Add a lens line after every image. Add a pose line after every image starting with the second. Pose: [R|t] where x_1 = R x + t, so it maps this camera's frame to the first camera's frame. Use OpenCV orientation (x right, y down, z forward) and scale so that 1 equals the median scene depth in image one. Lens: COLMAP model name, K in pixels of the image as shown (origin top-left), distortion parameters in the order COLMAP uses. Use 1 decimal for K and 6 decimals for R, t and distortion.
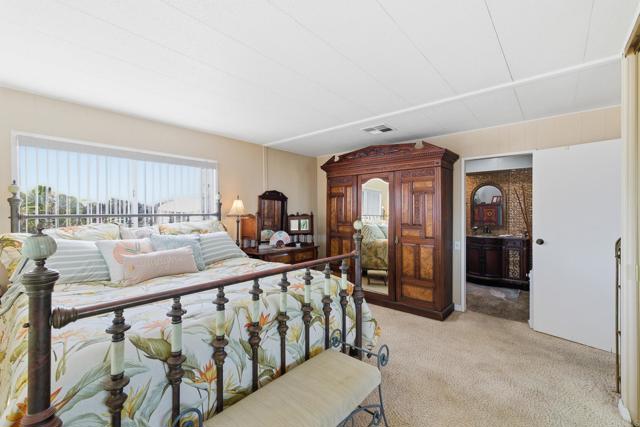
lens RADIAL K [[273.9, 0, 317.0], [0, 273.9, 210.7], [0, 0, 1]] dist [-0.000007, -0.000248]
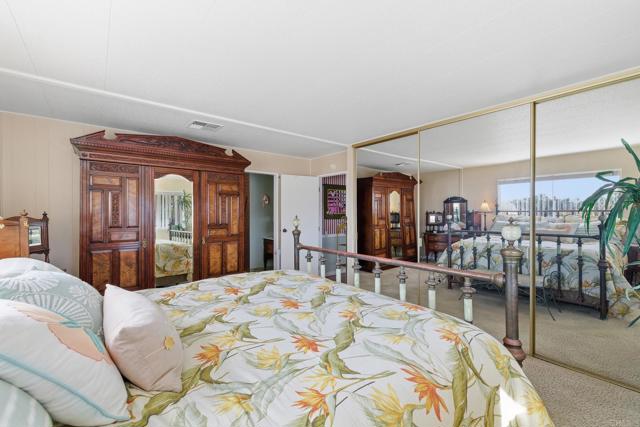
lens RADIAL K [[273.9, 0, 317.0], [0, 273.9, 210.7], [0, 0, 1]] dist [-0.000007, -0.000248]
pose [[0.166650, 0.006705, 0.985993, -0.665496], [0.001859, 0.999973, -0.007114, 0.005717], [-0.986014, 0.003019, 0.166633, 0.467464]]
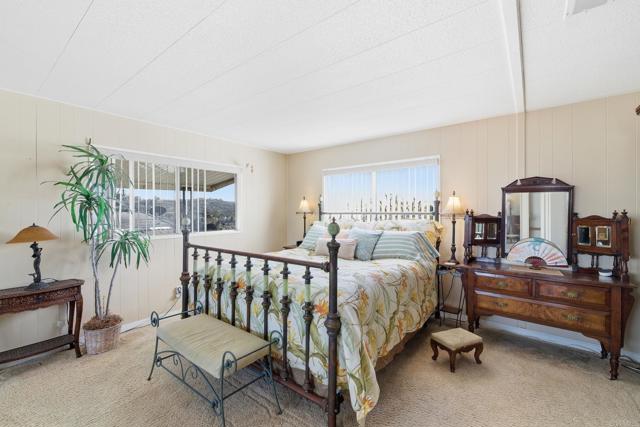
lens RADIAL K [[273.9, 0, 317.0], [0, 273.9, 210.7], [0, 0, 1]] dist [-0.000007, -0.000248]
pose [[0.045903, -0.001192, -0.998945, 0.143018], [0.003094, 0.999995, -0.001051, 0.001478], [0.998941, -0.003042, 0.045906, 0.150662]]
